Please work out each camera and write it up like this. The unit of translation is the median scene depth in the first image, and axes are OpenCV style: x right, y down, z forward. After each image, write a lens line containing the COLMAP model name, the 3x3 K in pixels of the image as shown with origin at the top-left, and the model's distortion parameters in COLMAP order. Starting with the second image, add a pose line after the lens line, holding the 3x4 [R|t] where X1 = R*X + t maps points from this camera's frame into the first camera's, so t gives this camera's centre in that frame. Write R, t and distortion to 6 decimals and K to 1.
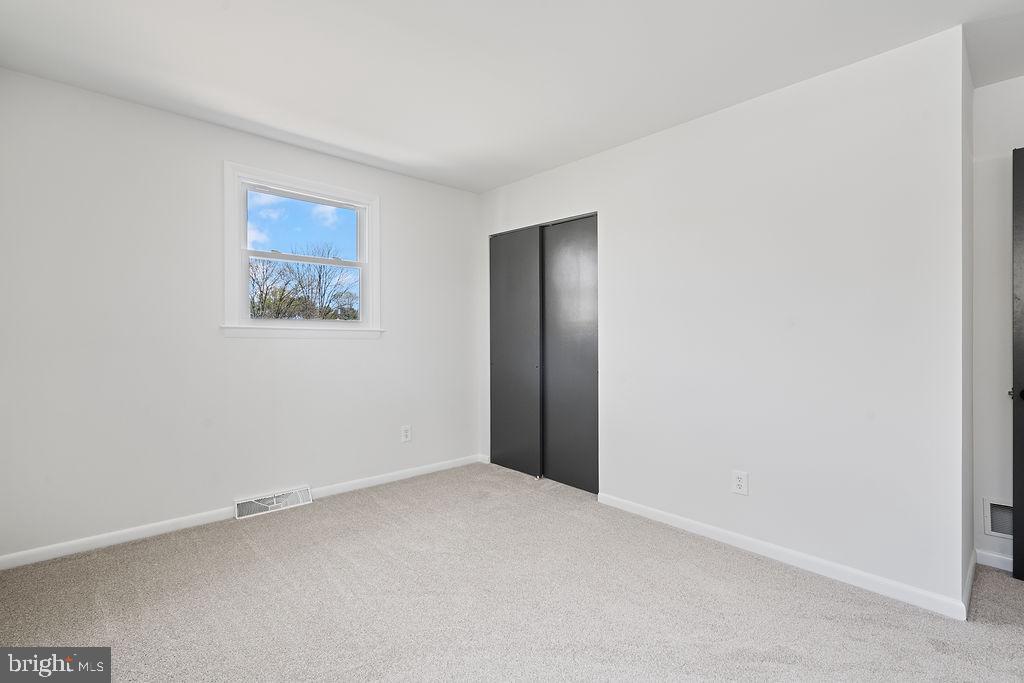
lens RADIAL K [[462.5, 0, 512.0], [0, 462.5, 341.5], [0, 0, 1]] dist [-0.000064, -0.000031]
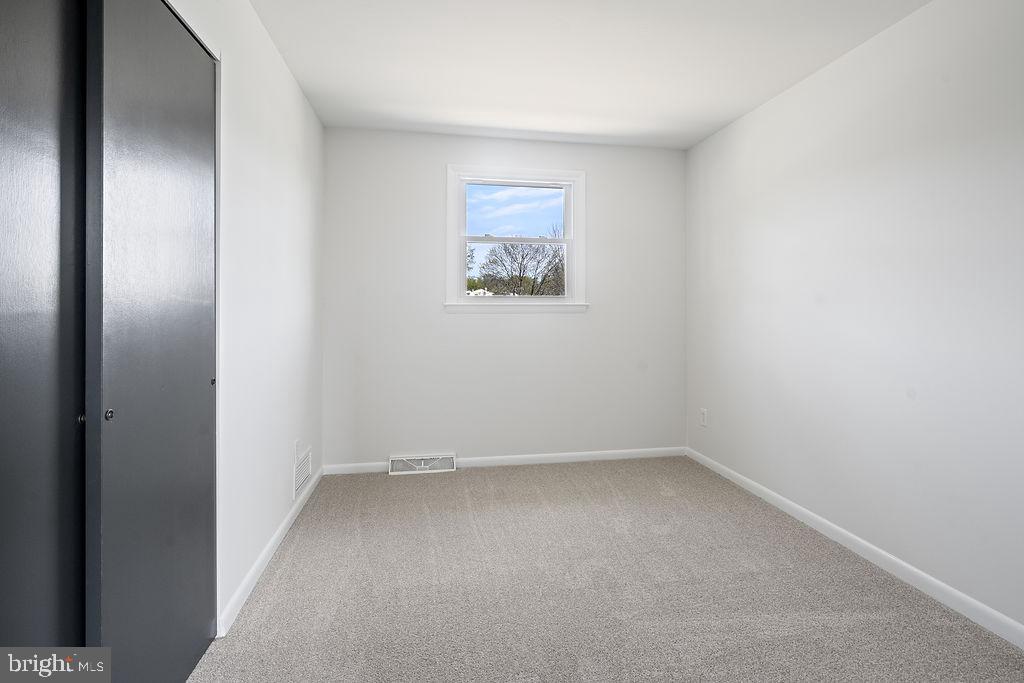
lens RADIAL K [[451.9, 0, 510.6], [0, 451.9, 309.3], [0, 0, 1]] dist [-0.000496, -0.000016]
pose [[0.843600, -0.013379, -0.536806, 0.131718], [0.005300, 0.999848, -0.016591, 0.000874], [0.536946, 0.011150, 0.843543, 0.117463]]
